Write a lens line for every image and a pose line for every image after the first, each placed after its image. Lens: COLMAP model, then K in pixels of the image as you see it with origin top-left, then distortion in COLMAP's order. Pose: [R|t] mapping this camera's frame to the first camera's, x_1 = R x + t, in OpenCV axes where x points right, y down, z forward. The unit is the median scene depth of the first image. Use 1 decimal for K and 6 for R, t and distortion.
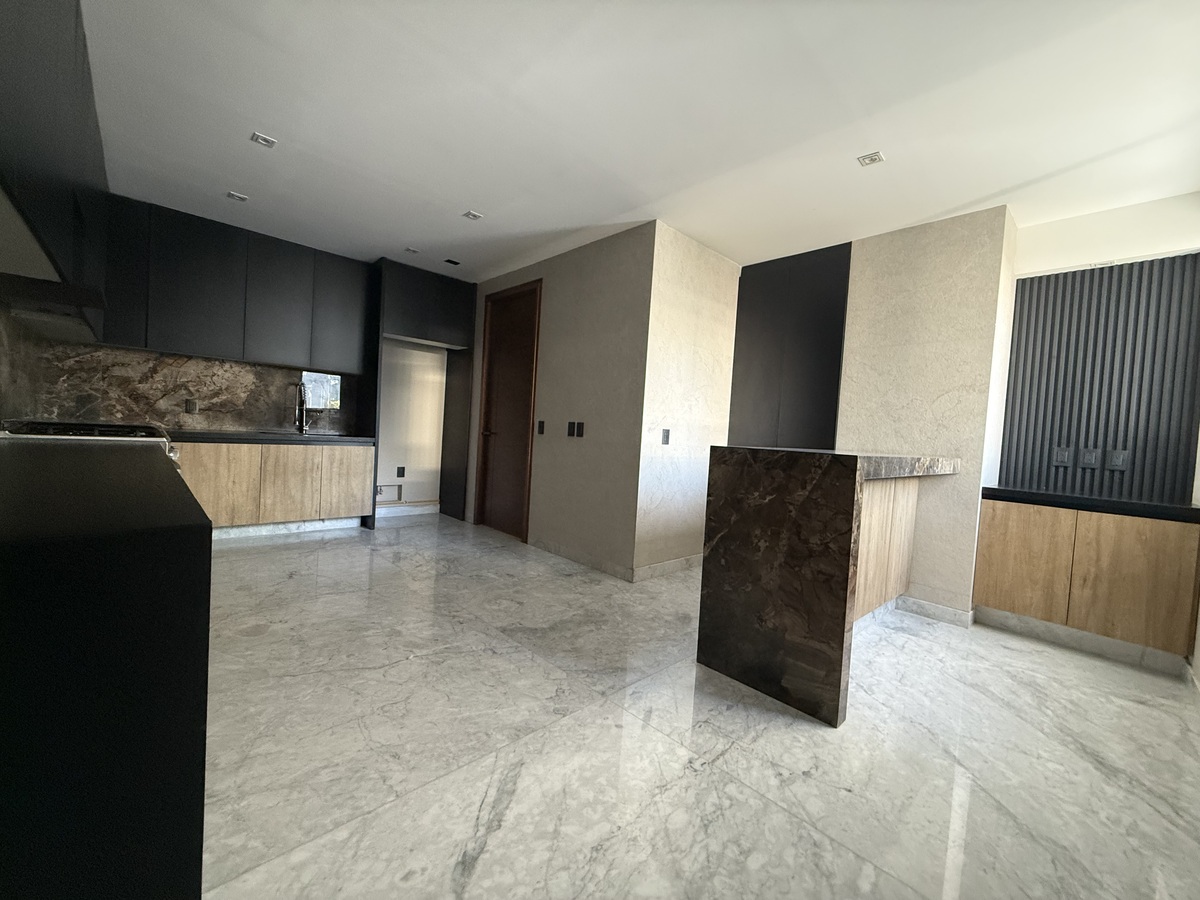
lens RADIAL K [[477.7, 0, 595.9], [0, 477.7, 447.7], [0, 0, 1]] dist [-0.001171, 0.000573]
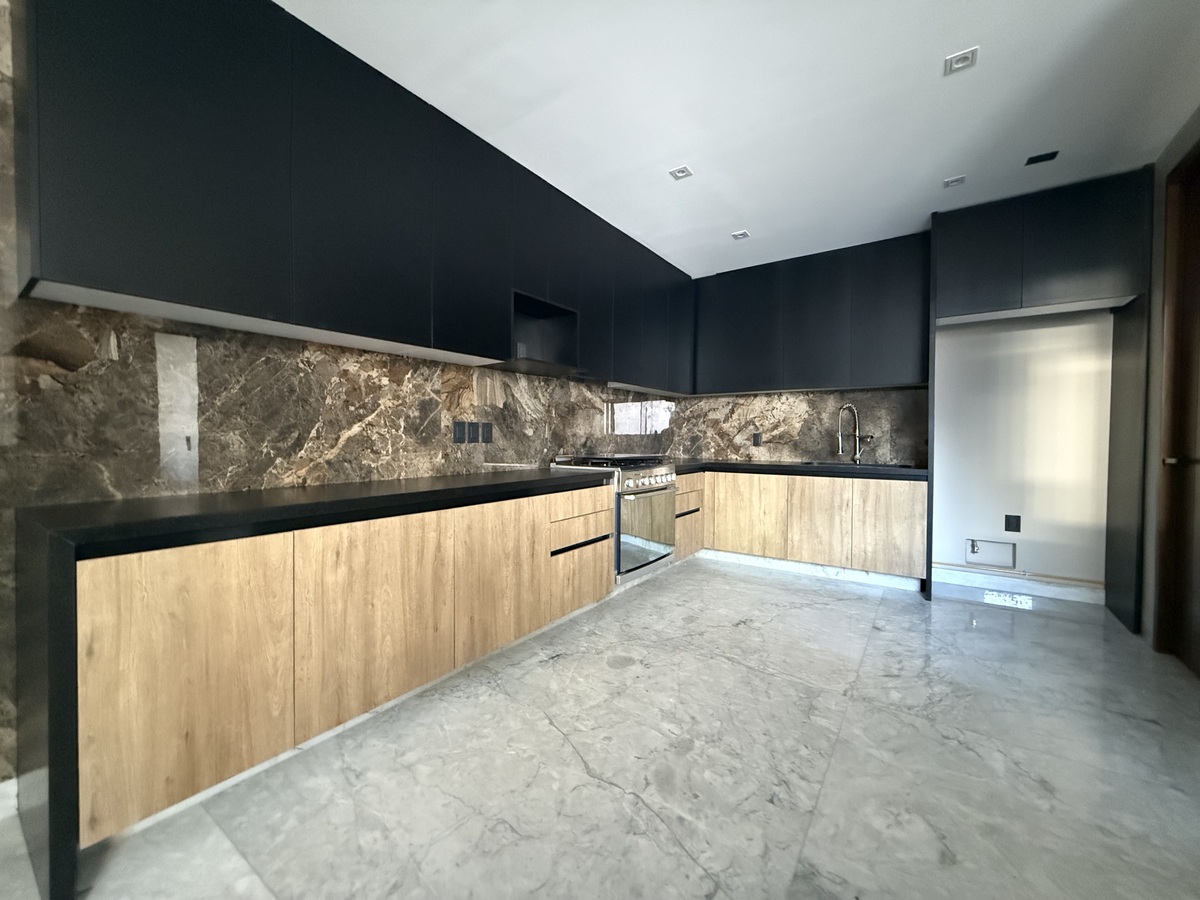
lens RADIAL K [[477.7, 0, 595.9], [0, 477.7, 447.7], [0, 0, 1]] dist [-0.001171, 0.000573]
pose [[0.188753, -0.040144, -0.981204, 0.158254], [-0.024997, 0.998644, -0.045666, -0.009374], [0.981707, 0.033146, 0.187493, 0.441781]]
